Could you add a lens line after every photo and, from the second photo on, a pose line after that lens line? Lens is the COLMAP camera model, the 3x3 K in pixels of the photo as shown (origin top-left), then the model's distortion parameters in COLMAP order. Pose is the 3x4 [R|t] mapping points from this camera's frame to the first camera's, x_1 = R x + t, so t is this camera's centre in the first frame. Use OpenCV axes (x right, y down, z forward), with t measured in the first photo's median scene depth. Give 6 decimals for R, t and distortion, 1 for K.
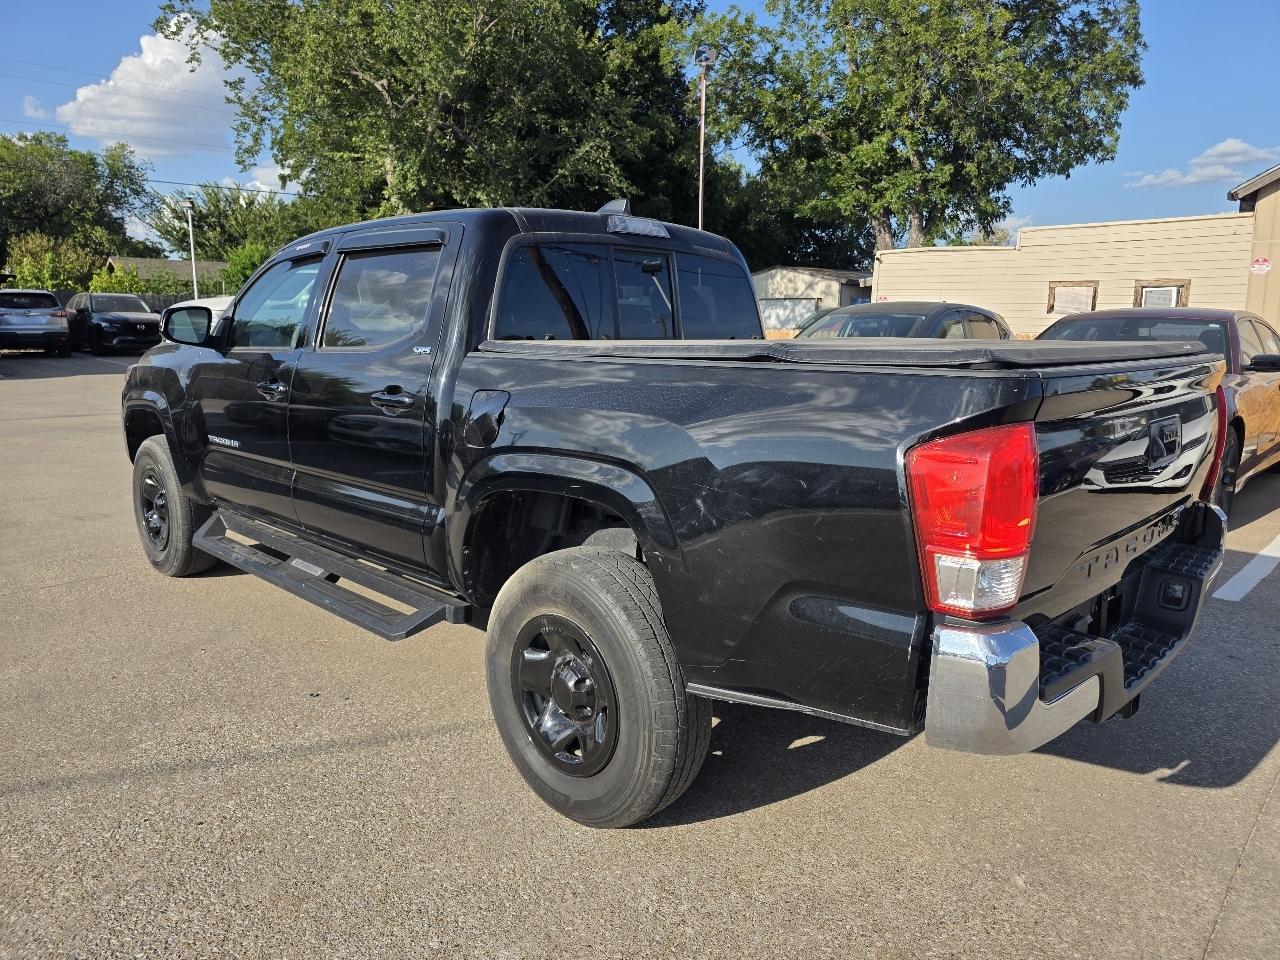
lens RADIAL K [[864.6, 0, 631.2], [0, 864.6, 484.9], [0, 0, 1]] dist [0.043175, -0.041561]
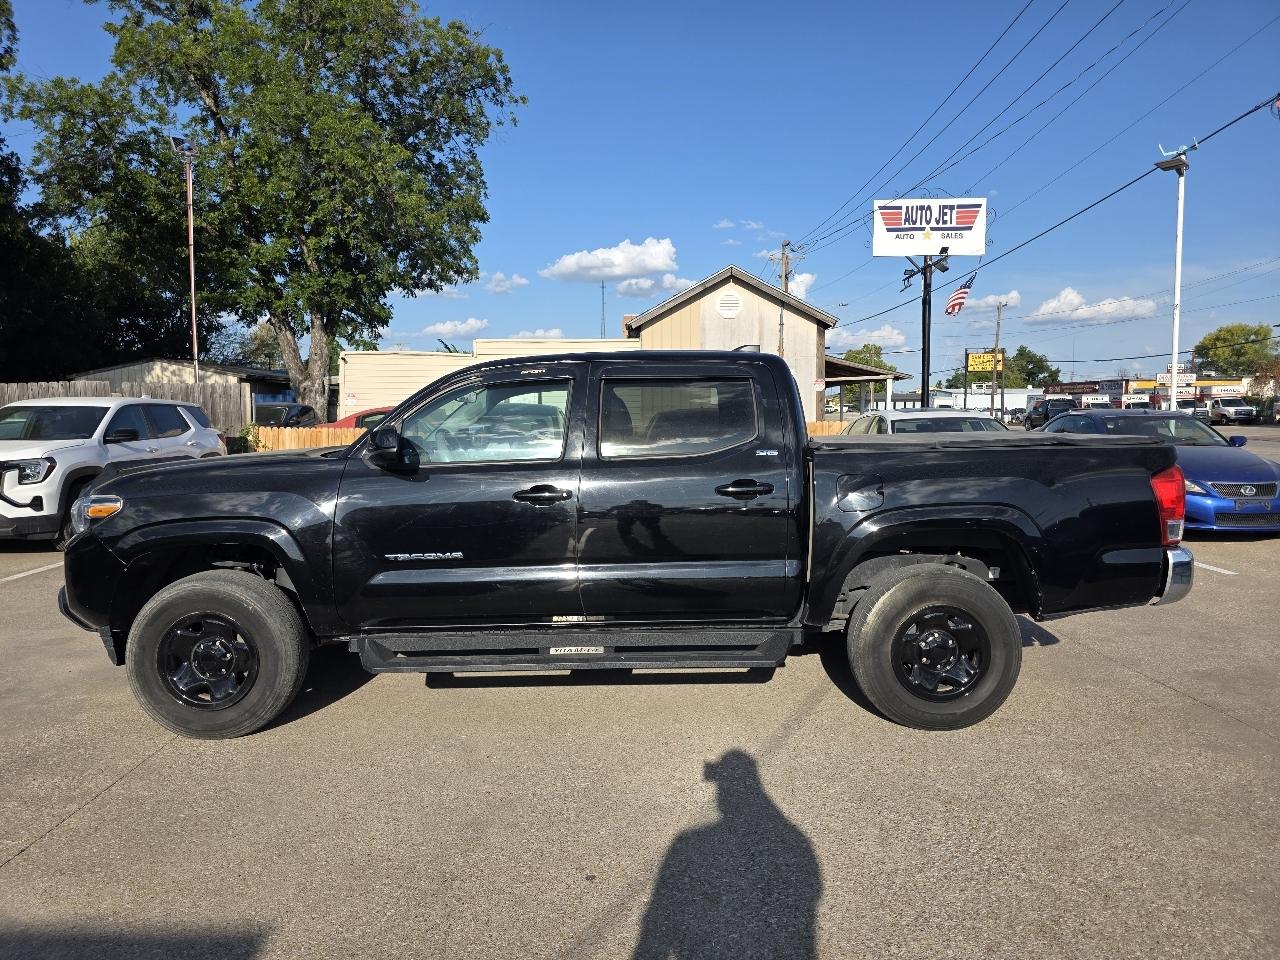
lens RADIAL K [[864.6, 0, 639.2], [0, 864.6, 478.3], [0, 0, 1]] dist [0.043175, -0.041561]
pose [[0.740507, -0.069143, 0.668482, -0.113510], [0.141514, 0.988434, -0.054524, -0.006646], [-0.656980, 0.134975, 0.741727, 0.002573]]
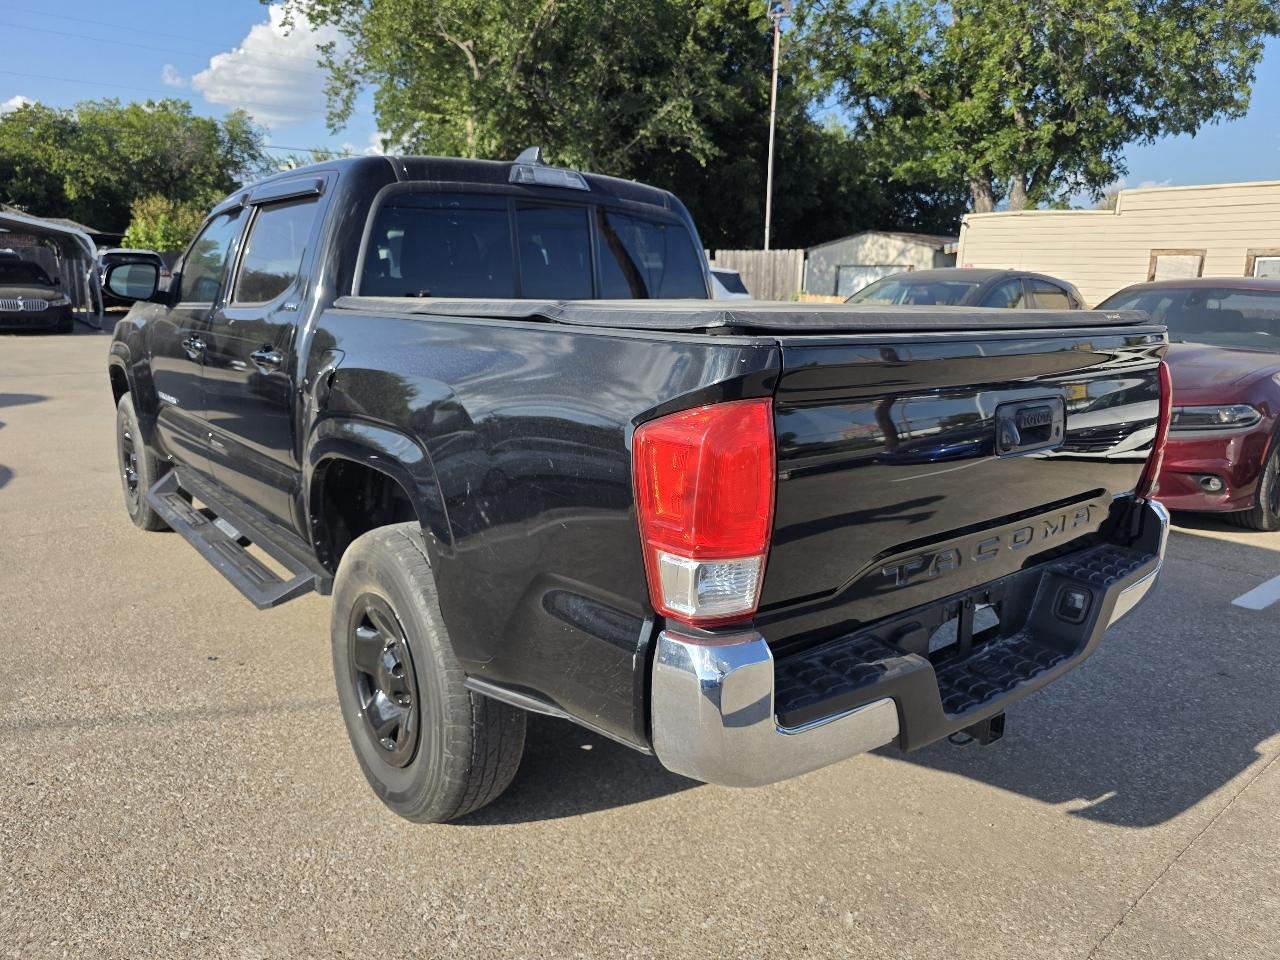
lens RADIAL K [[864.6, 0, 633.3], [0, 864.6, 482.8], [0, 0, 1]] dist [0.043175, -0.041561]
pose [[0.993733, 0.036787, -0.105557, 0.030931], [-0.033117, 0.998791, 0.036320, -0.001260], [0.106765, -0.032597, 0.993750, 0.011534]]
